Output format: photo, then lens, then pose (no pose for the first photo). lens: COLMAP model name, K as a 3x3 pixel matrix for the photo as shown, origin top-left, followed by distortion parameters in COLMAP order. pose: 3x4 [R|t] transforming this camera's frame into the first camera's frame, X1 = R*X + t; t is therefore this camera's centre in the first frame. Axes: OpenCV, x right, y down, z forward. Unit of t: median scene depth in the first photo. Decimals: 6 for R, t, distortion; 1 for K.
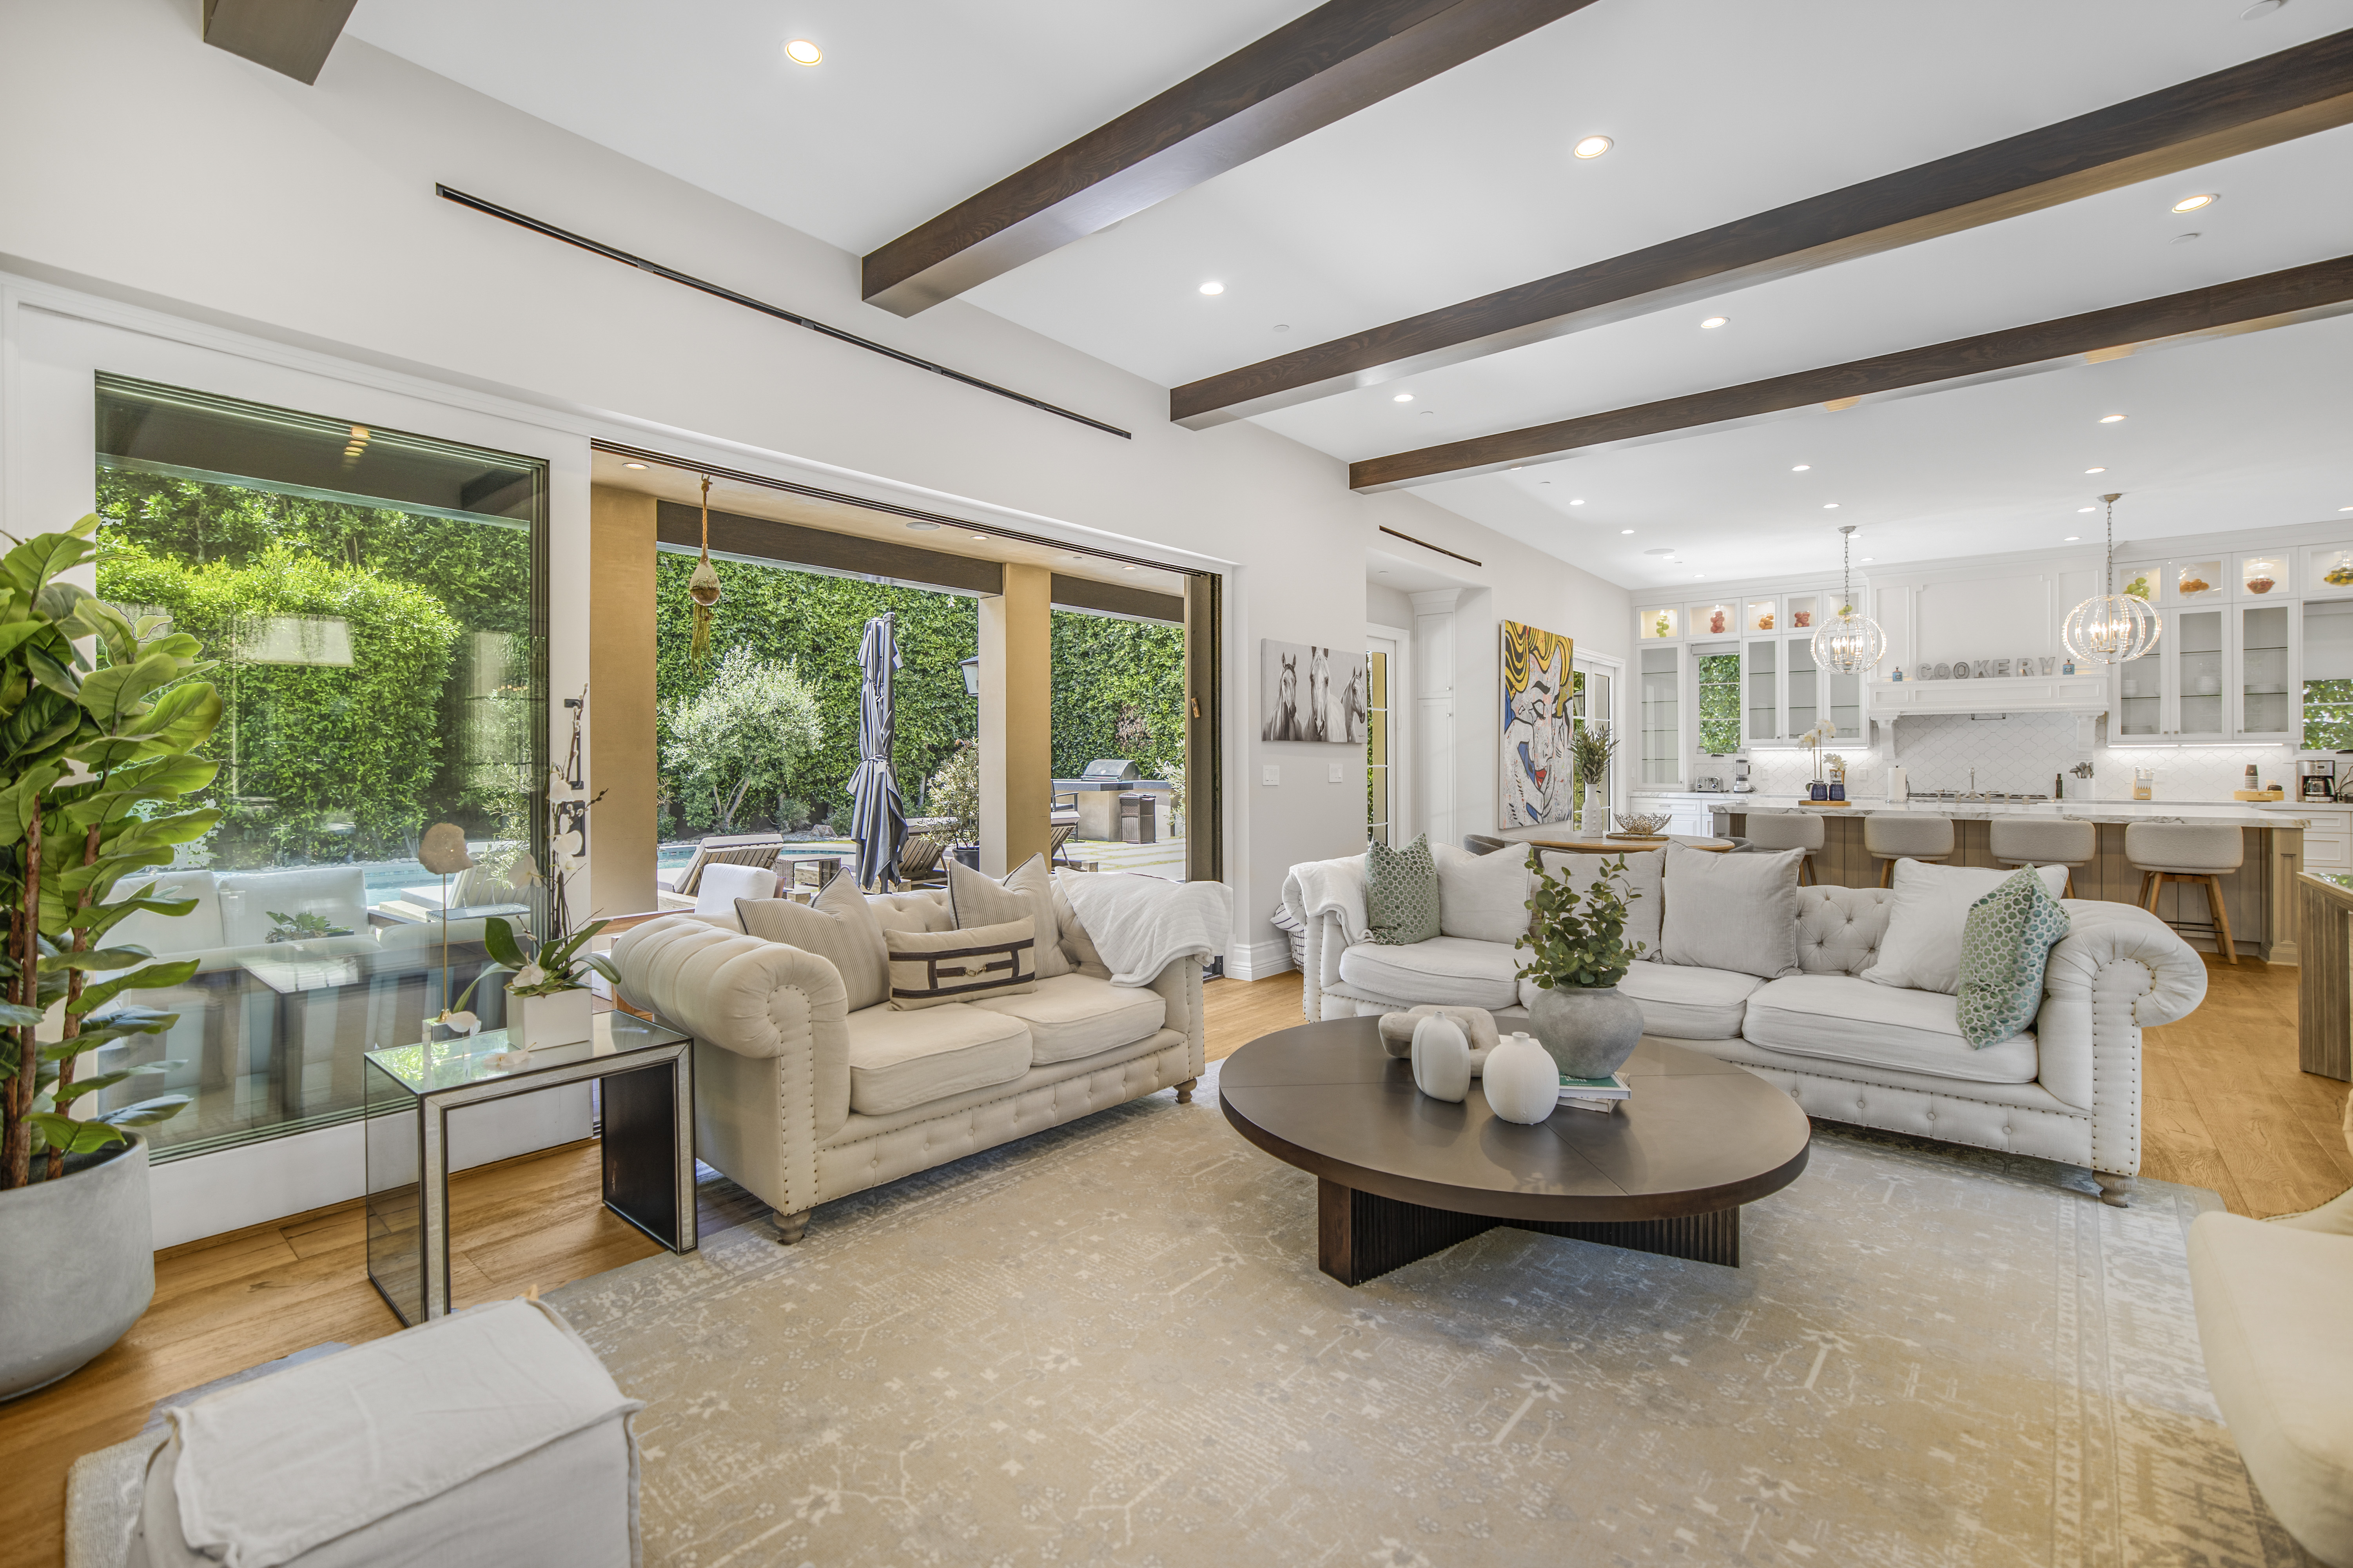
lens RADIAL K [[1032.0, 0, 1166.4], [0, 1032.0, 759.3], [0, 0, 1]] dist [-0.030645, 0.017597]
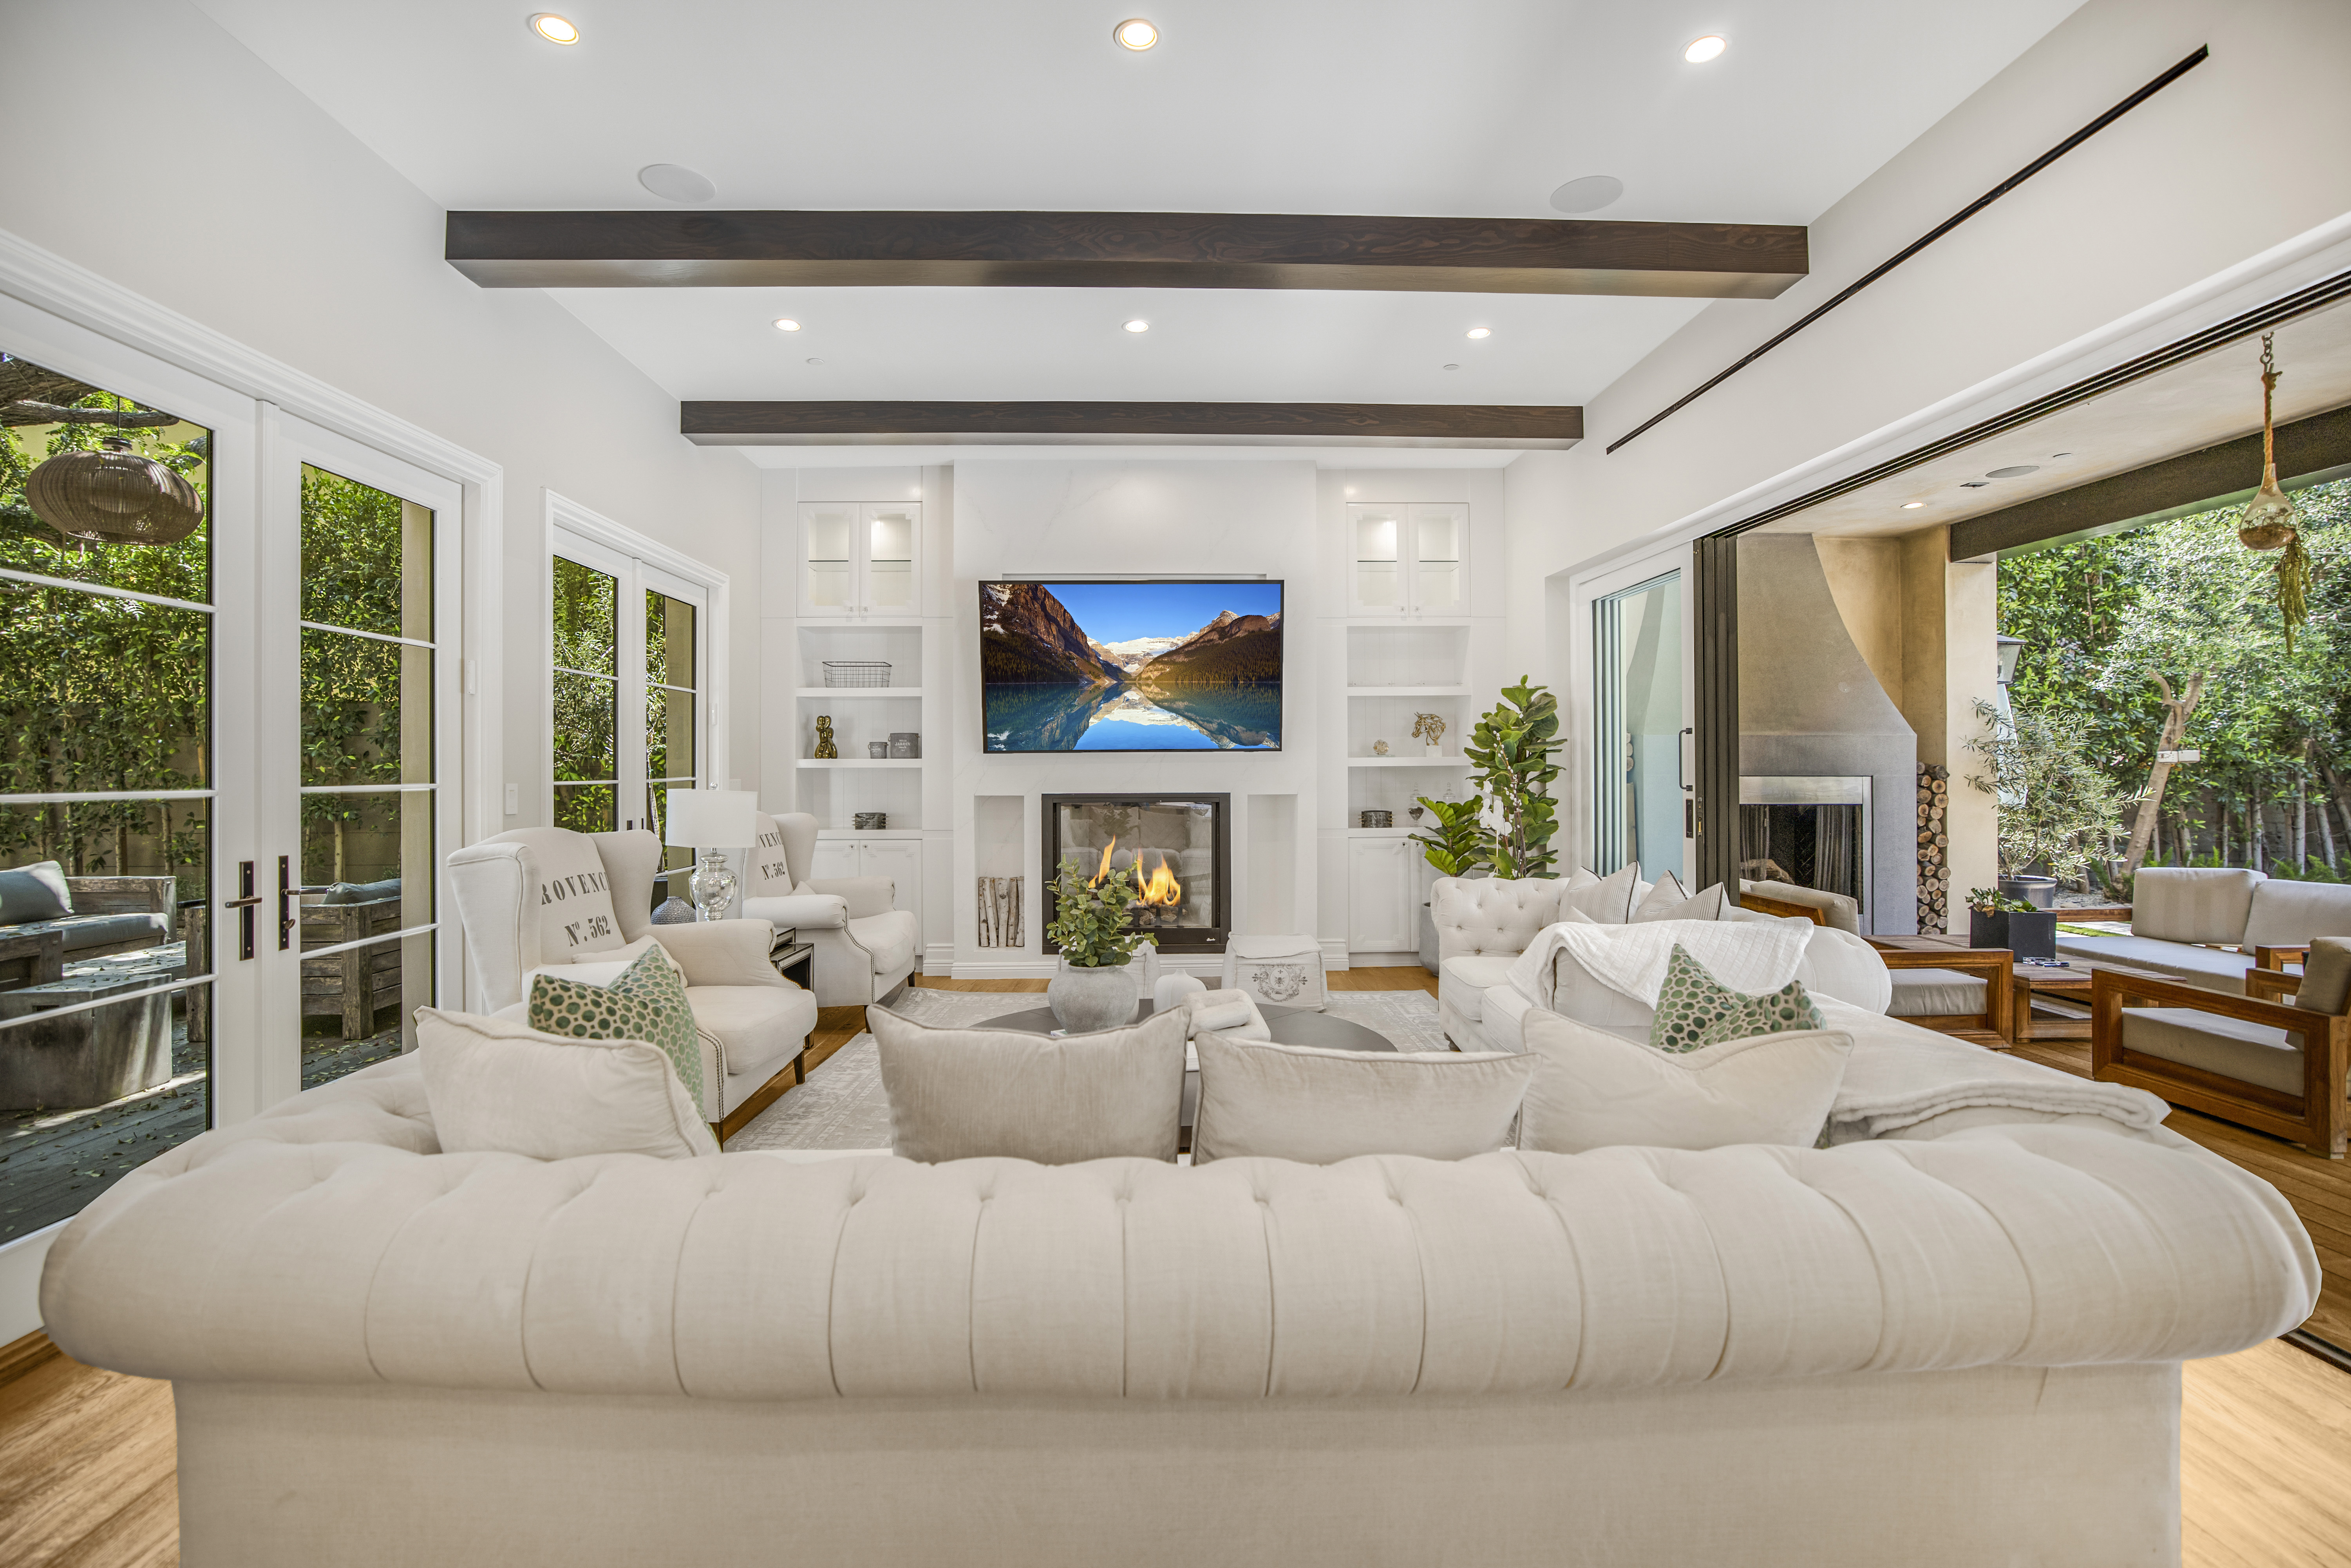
lens RADIAL K [[1036.4, 0, 1152.4], [0, 1036.4, 768.2], [0, 0, 1]] dist [-0.038447, 0.013066]
pose [[-0.756951, 0.005503, -0.653448, 0.455193], [0.006684, 0.999977, 0.000679, -0.004243], [0.653437, -0.003854, -0.756971, 0.781133]]
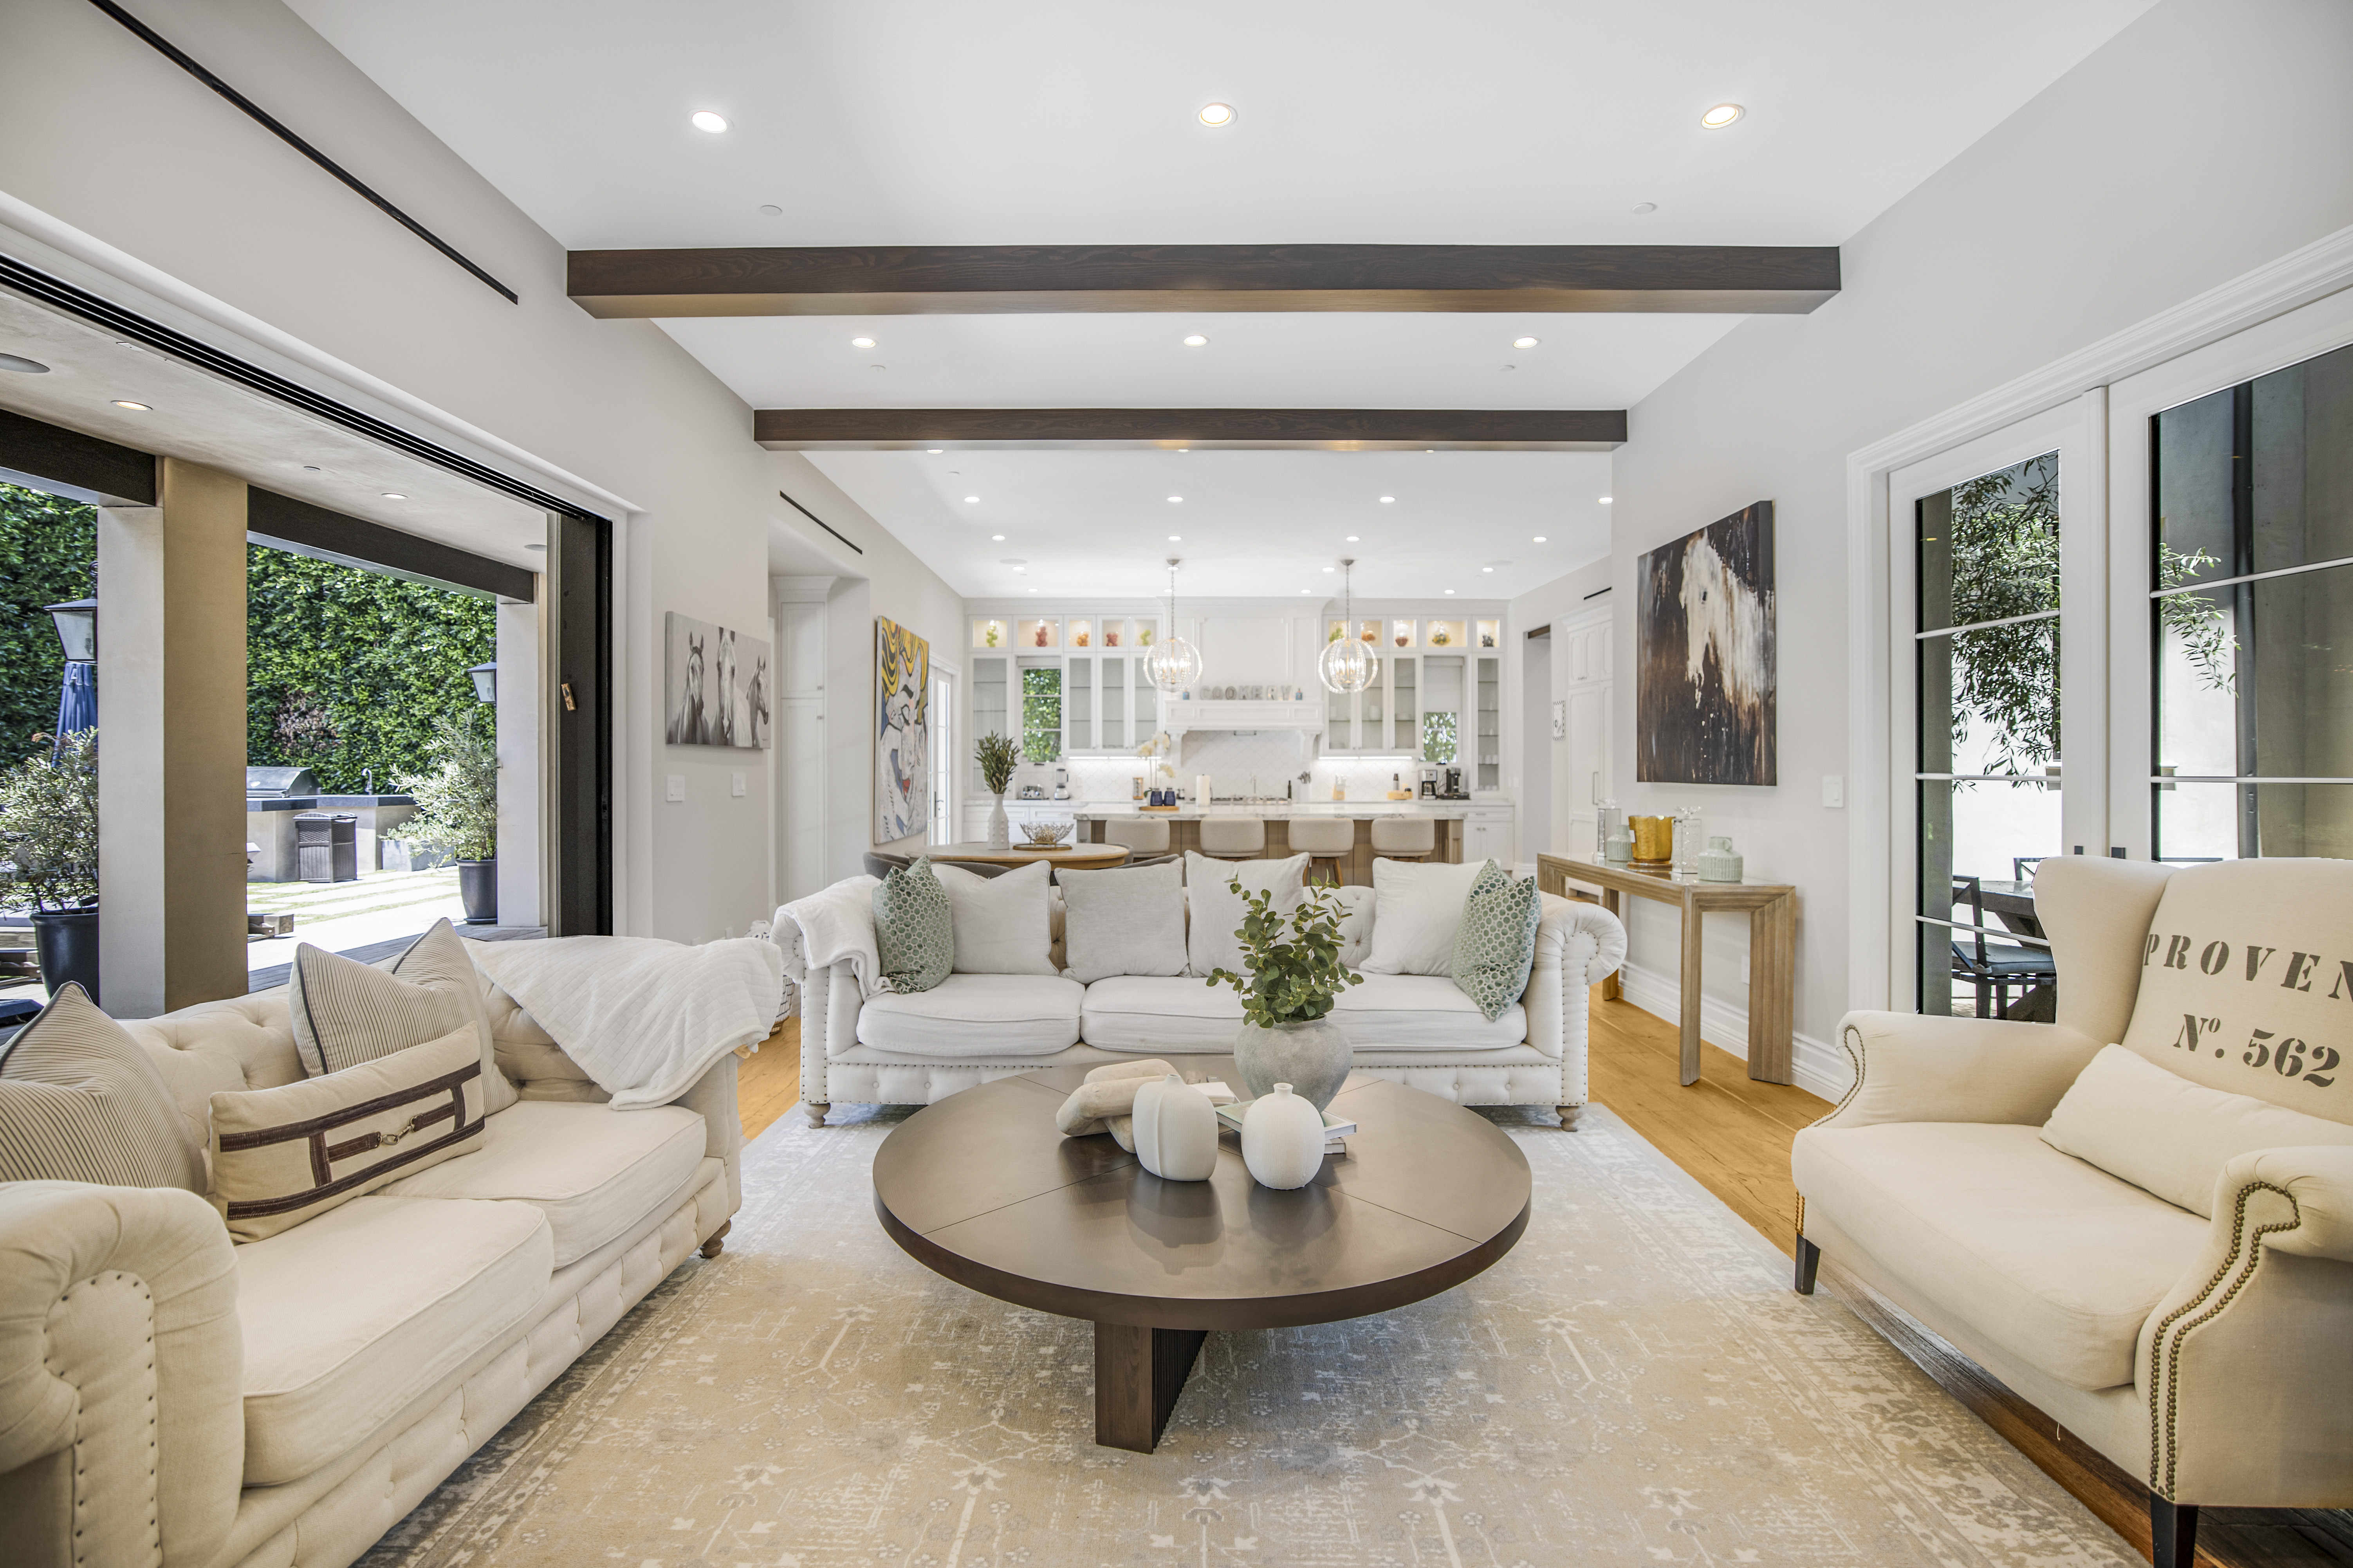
lens RADIAL K [[1075.9, 0, 1157.4], [0, 1075.9, 765.6], [0, 0, 1]] dist [-0.043820, 0.021036]
pose [[0.770821, 0.002997, 0.637044, -0.117142], [-0.002017, 0.999995, -0.002264, -0.000685], [-0.637048, 0.000460, 0.770824, 0.135729]]
